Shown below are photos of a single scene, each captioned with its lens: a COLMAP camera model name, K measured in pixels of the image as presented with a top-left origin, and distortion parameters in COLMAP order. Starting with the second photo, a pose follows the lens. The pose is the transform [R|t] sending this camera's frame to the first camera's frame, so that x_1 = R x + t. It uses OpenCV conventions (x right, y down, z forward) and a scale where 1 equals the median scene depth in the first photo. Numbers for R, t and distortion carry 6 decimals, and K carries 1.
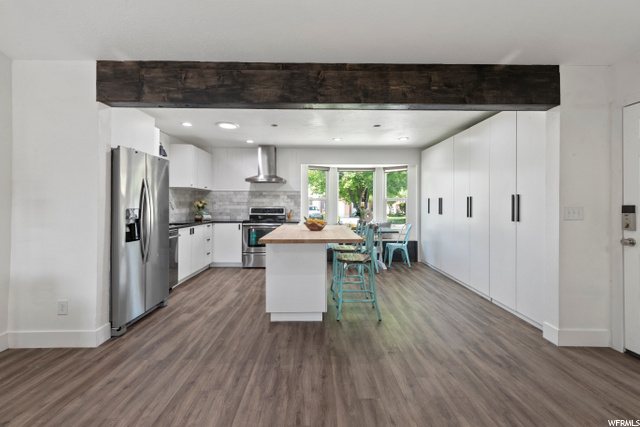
lens RADIAL K [[289.7, 0, 317.9], [0, 289.7, 208.2], [0, 0, 1]] dist [0.002545, 0.000277]
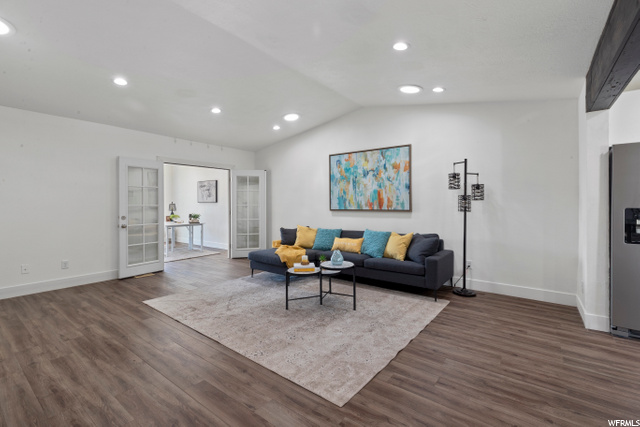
lens RADIAL K [[289.7, 0, 320.0], [0, 289.7, 208.3], [0, 0, 1]] dist [0.002545, 0.000277]
pose [[-0.609732, 0.009831, -0.792546, 0.953736], [-0.009089, 0.999771, 0.019394, -0.004881], [0.792555, 0.019028, -0.609503, 1.062594]]
